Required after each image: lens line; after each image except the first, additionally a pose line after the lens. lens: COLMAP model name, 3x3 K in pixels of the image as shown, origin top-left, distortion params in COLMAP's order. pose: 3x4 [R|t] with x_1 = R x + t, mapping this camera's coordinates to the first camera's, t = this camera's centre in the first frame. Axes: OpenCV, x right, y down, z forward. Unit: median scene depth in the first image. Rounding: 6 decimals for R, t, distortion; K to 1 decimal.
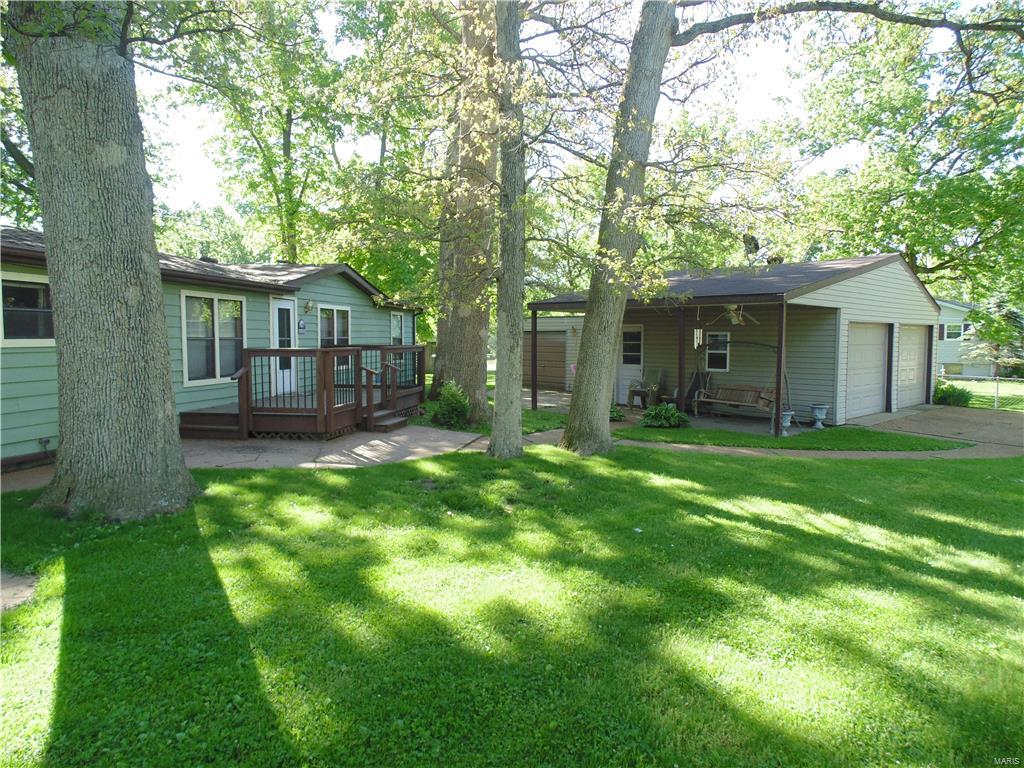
lens RADIAL K [[679.6, 0, 513.0], [0, 679.6, 380.3], [0, 0, 1]] dist [-0.020469, 0.005354]
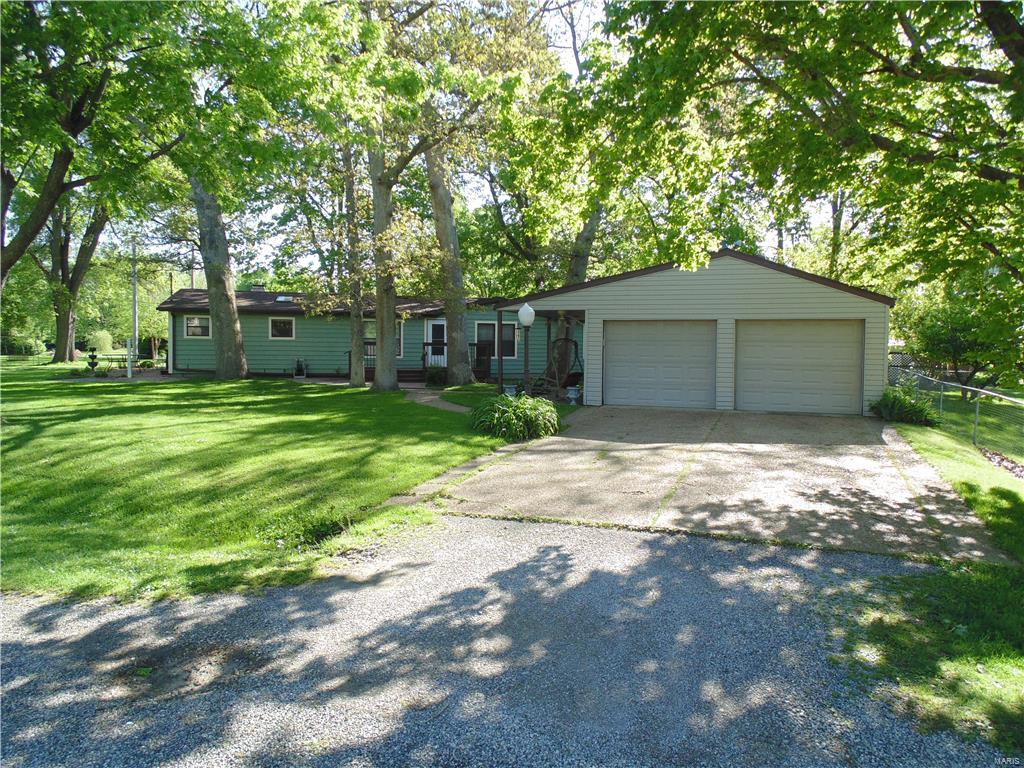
lens RADIAL K [[679.6, 0, 513.0], [0, 679.6, 384.2], [0, 0, 1]] dist [-0.020469, 0.005354]
pose [[0.433573, 0.048152, -0.899831, 1.550816], [-0.066450, 0.997561, 0.021363, 0.011200], [0.898665, 0.050531, 0.435716, 0.340724]]
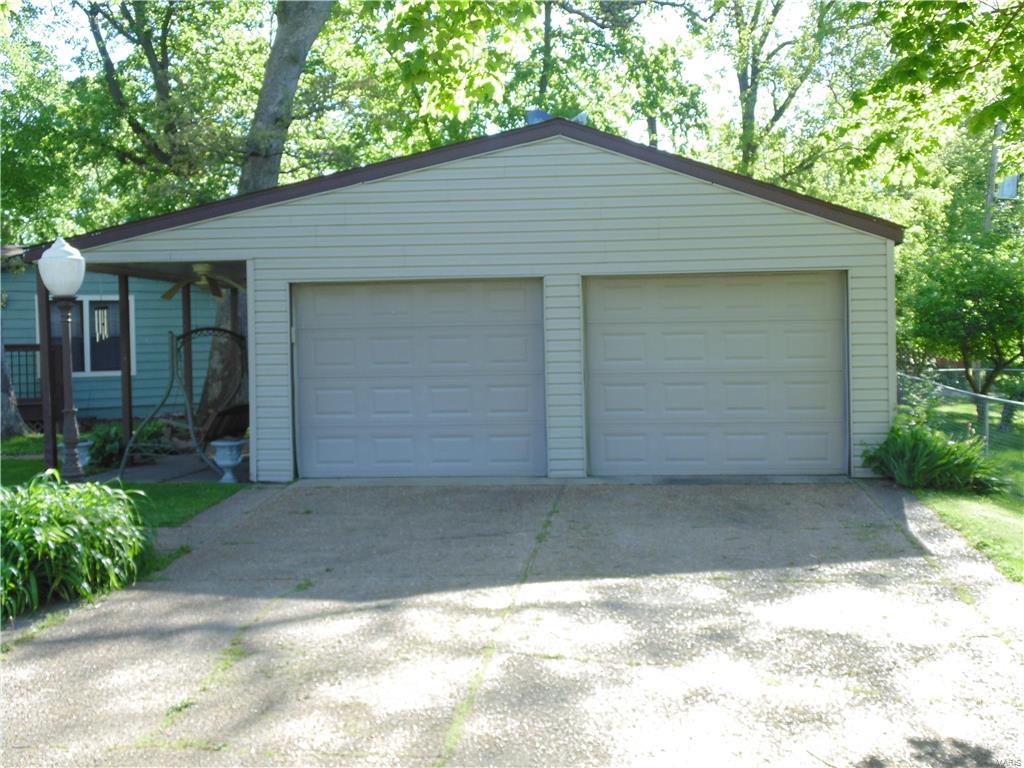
lens RADIAL K [[1204.5, 0, 522.0], [0, 1204.5, 379.0], [0, 0, 1]] dist [0.002424, 0.000000]
pose [[0.656462, 0.005633, -0.754338, 1.338693], [-0.028550, 0.999441, -0.017382, -0.002838], [0.753819, 0.032947, 0.656256, 0.539685]]
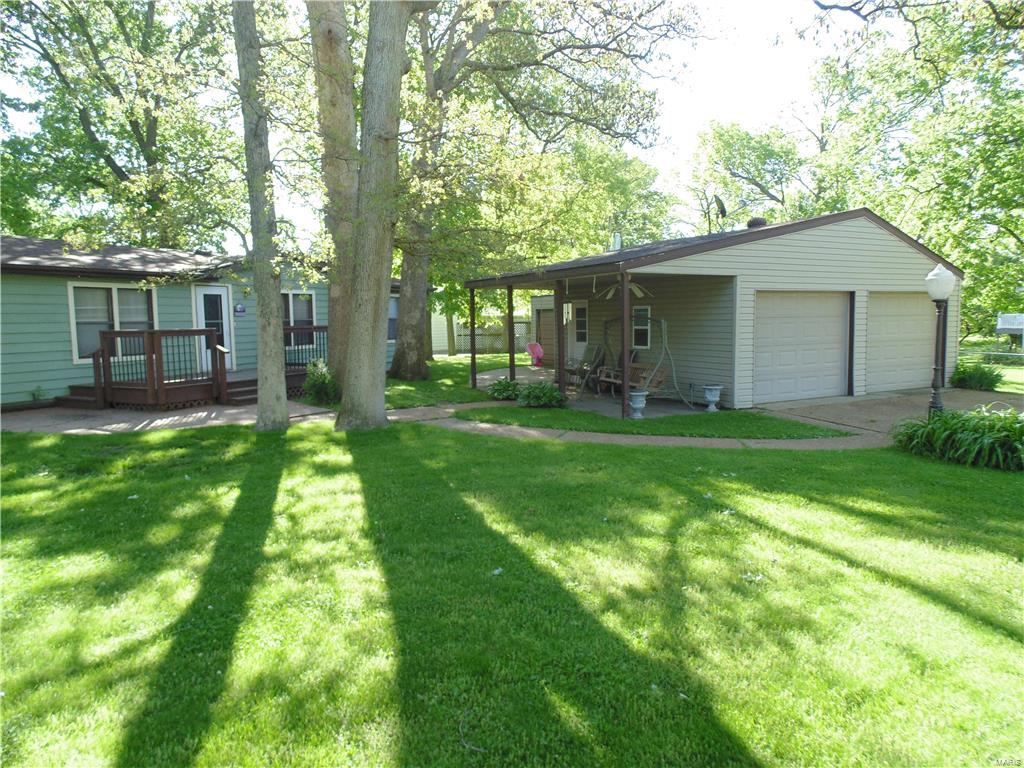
lens RADIAL K [[679.6, 0, 514.8], [0, 679.6, 382.4], [0, 0, 1]] dist [-0.020469, 0.005354]
pose [[0.959338, 0.008577, -0.282131, 0.455104], [0.000269, 0.999510, 0.031299, 0.004285], [0.282261, -0.030102, 0.958865, 0.067757]]
